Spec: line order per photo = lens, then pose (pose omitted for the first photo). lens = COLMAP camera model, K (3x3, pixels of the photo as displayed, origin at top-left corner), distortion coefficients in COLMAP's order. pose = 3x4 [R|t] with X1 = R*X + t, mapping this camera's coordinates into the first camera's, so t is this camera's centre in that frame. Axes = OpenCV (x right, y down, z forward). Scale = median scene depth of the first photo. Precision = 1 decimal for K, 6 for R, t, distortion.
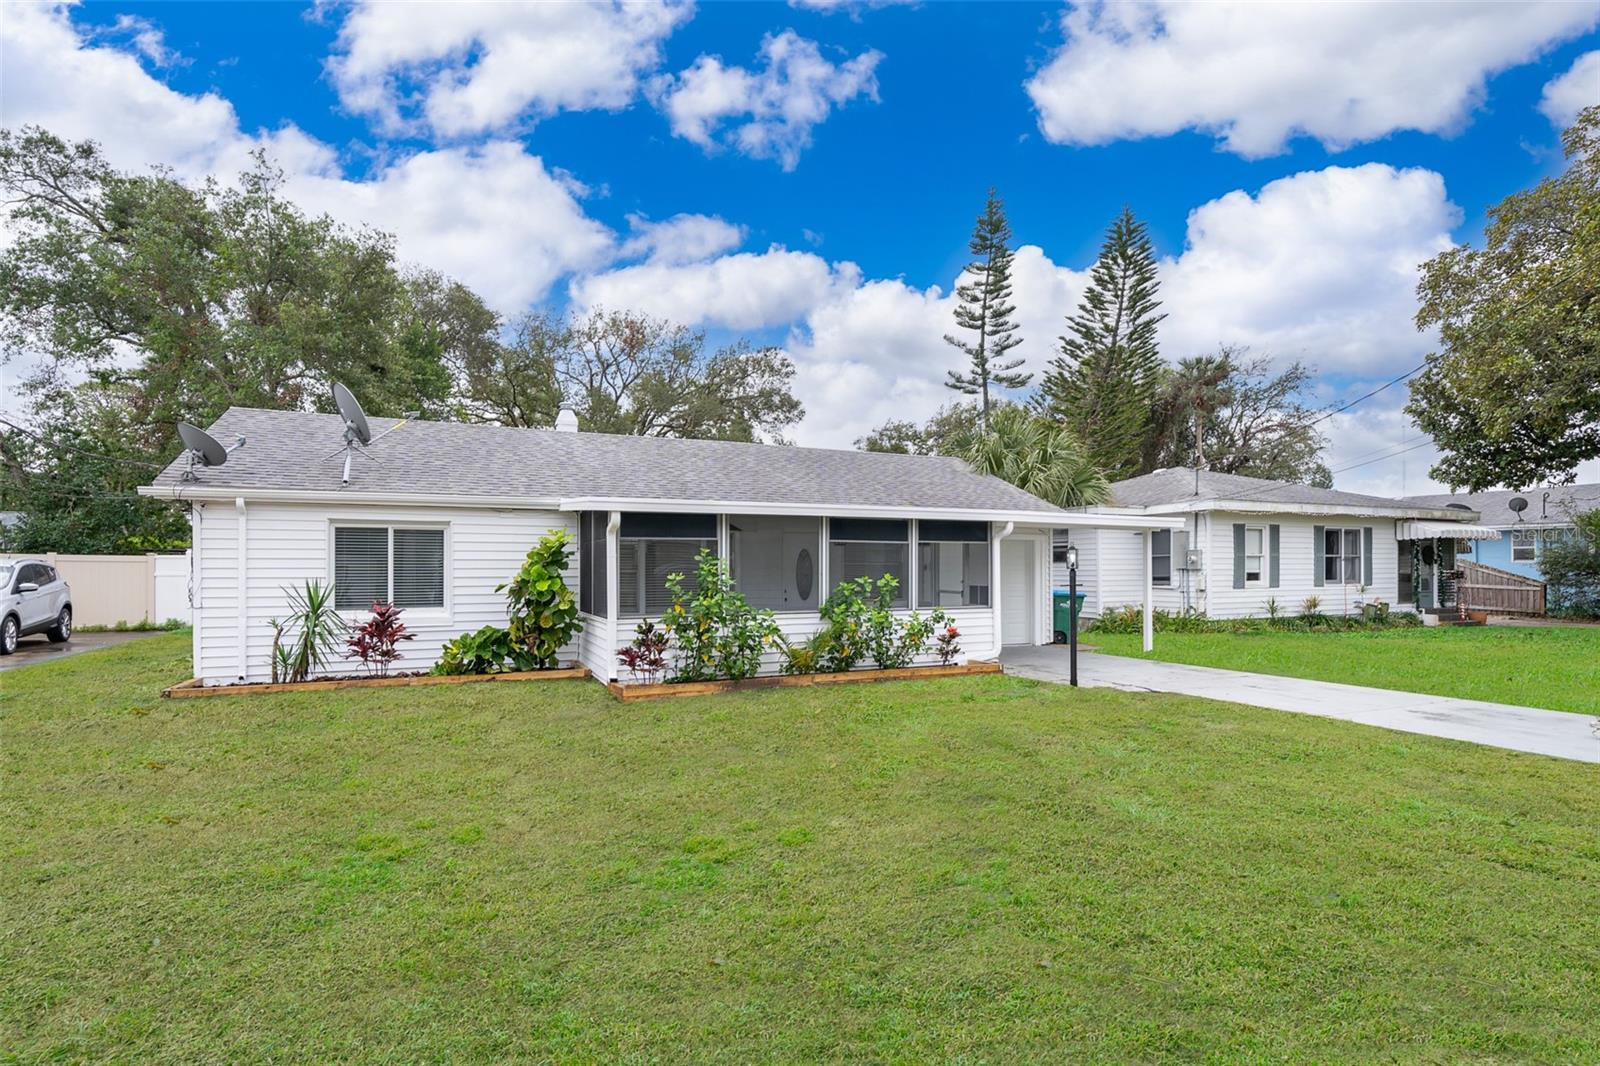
lens RADIAL K [[739.2, 0, 812.3], [0, 739.2, 564.6], [0, 0, 1]] dist [0.000418, 0.000516]
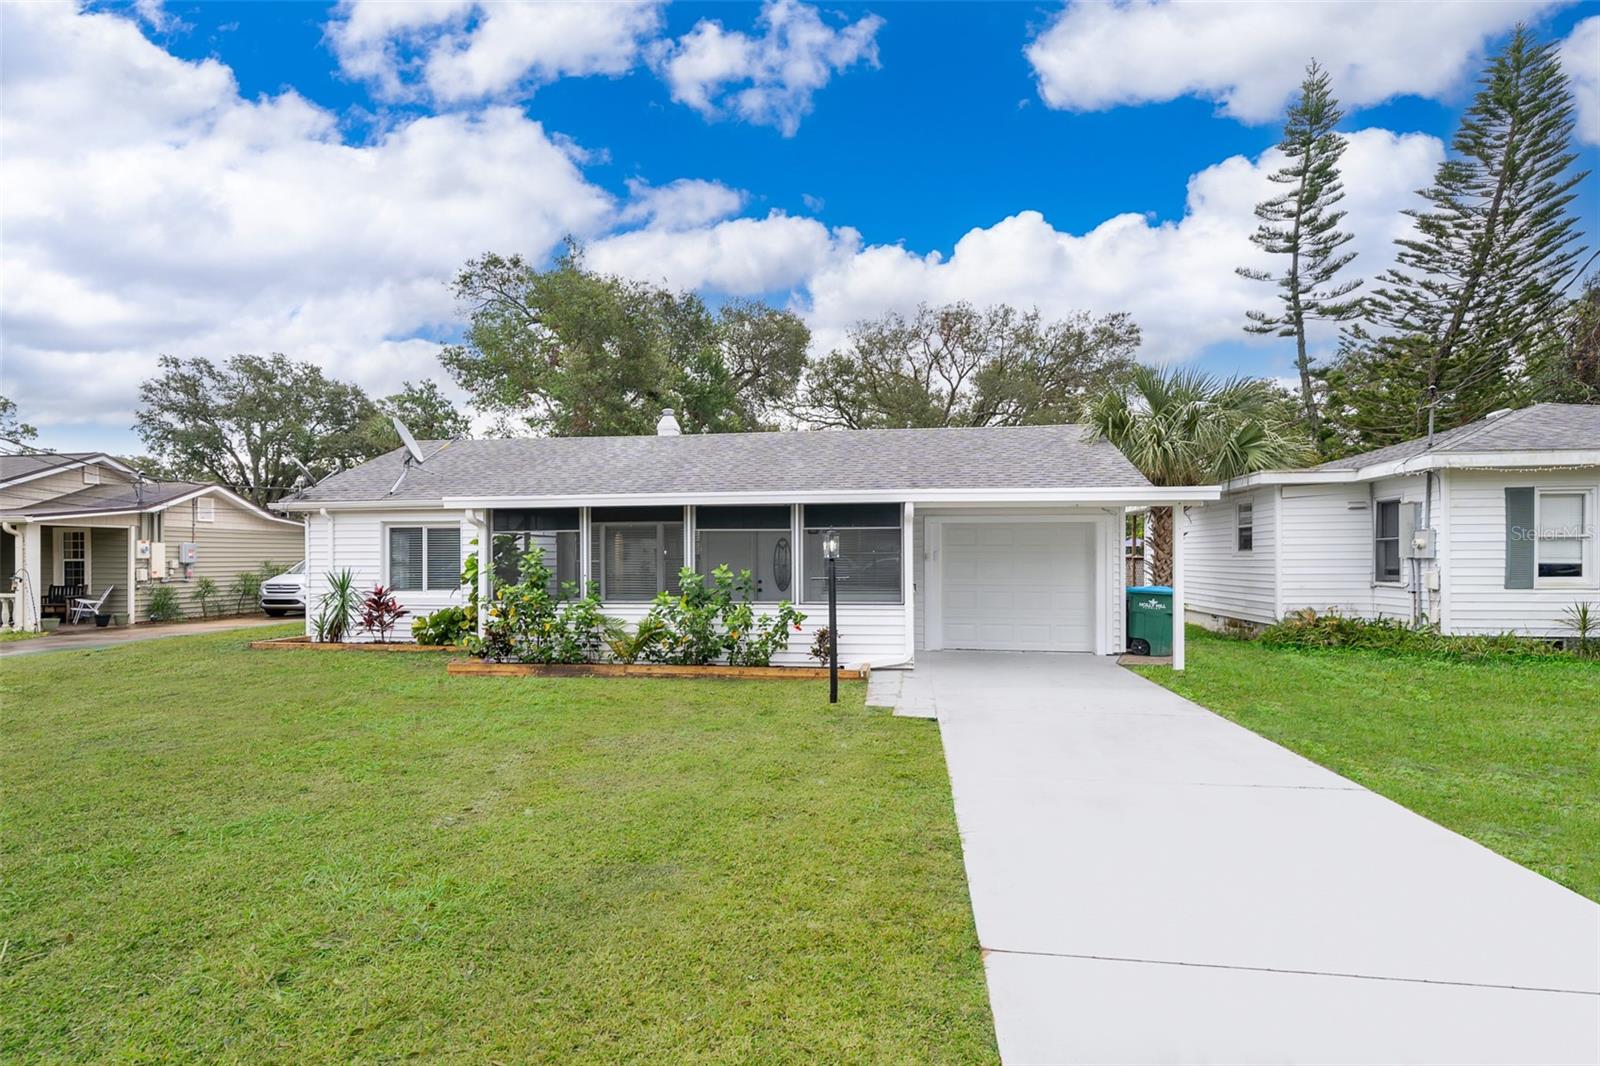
lens RADIAL K [[739.2, 0, 846.9], [0, 739.2, 562.6], [0, 0, 1]] dist [0.000418, 0.000516]
pose [[0.861371, 0.001267, -0.507975, 0.412665], [0.004331, 0.999942, 0.009837, 0.001133], [0.507958, -0.010673, 0.861316, 0.157495]]
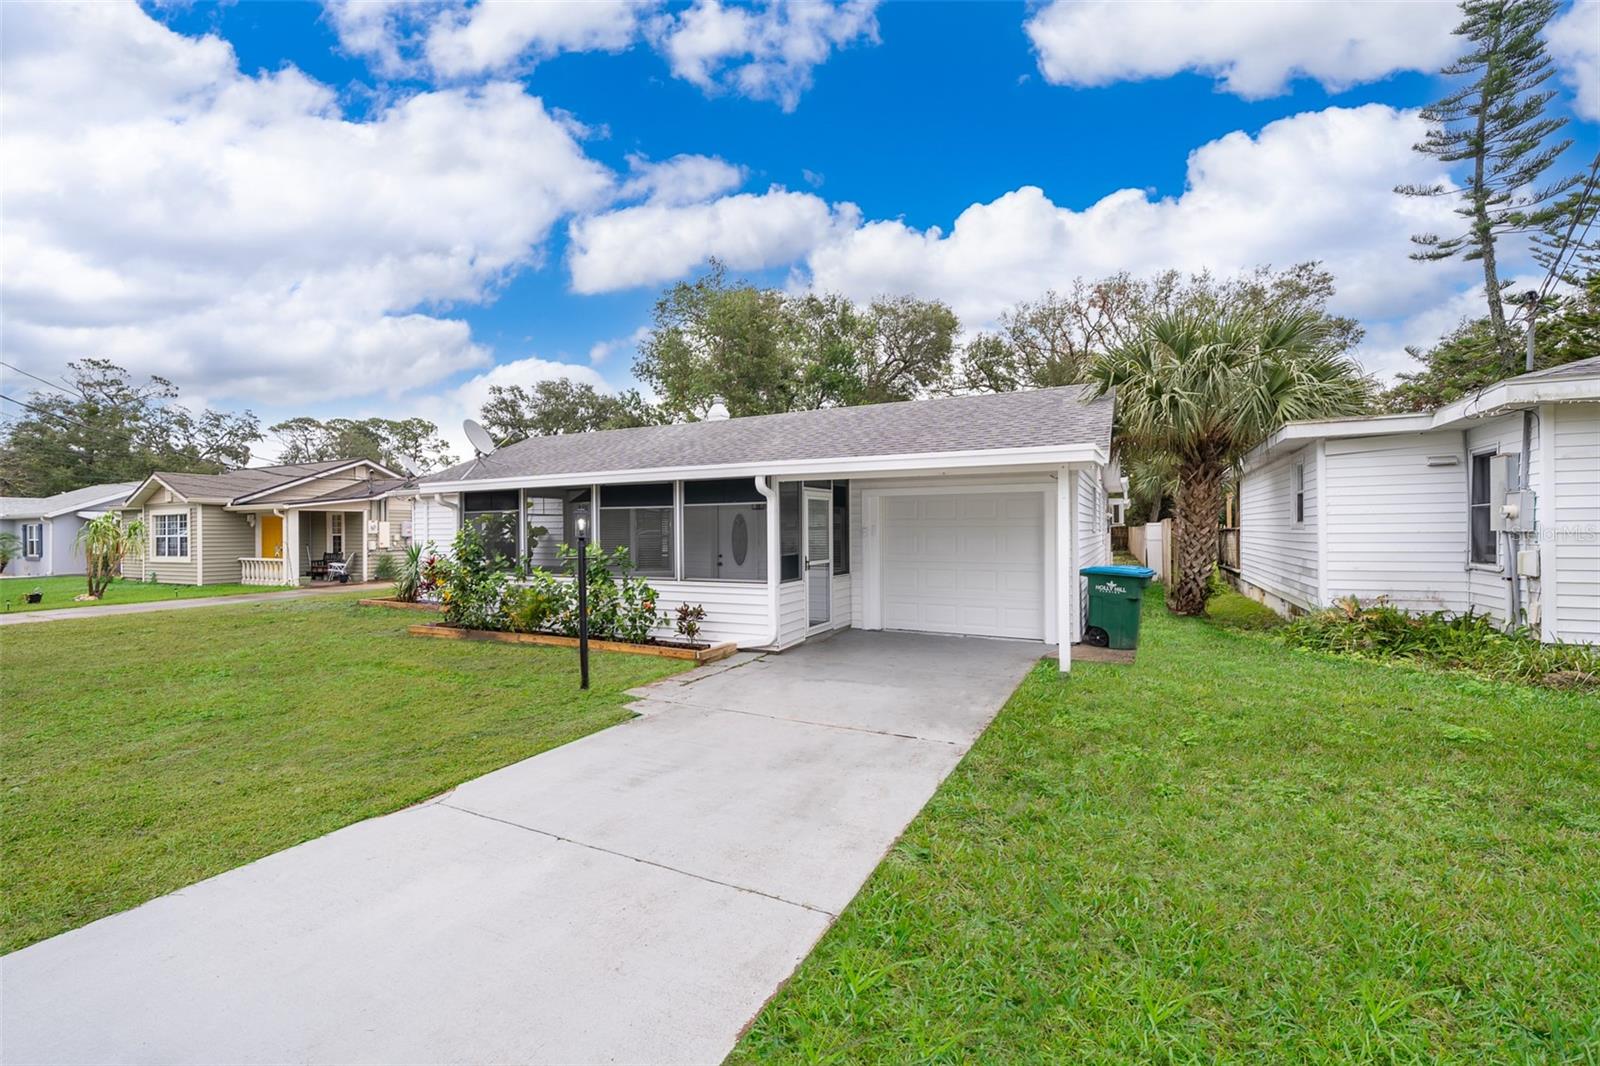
lens RADIAL K [[650.6, 0, 853.3], [0, 650.6, 529.8], [0, 0, 1]] dist [0.000246, -0.000232]
pose [[0.652609, -0.003543, -0.757686, 0.563262], [0.009965, 0.999943, 0.003907, -0.001310], [0.757629, -0.010101, 0.652607, 0.404969]]
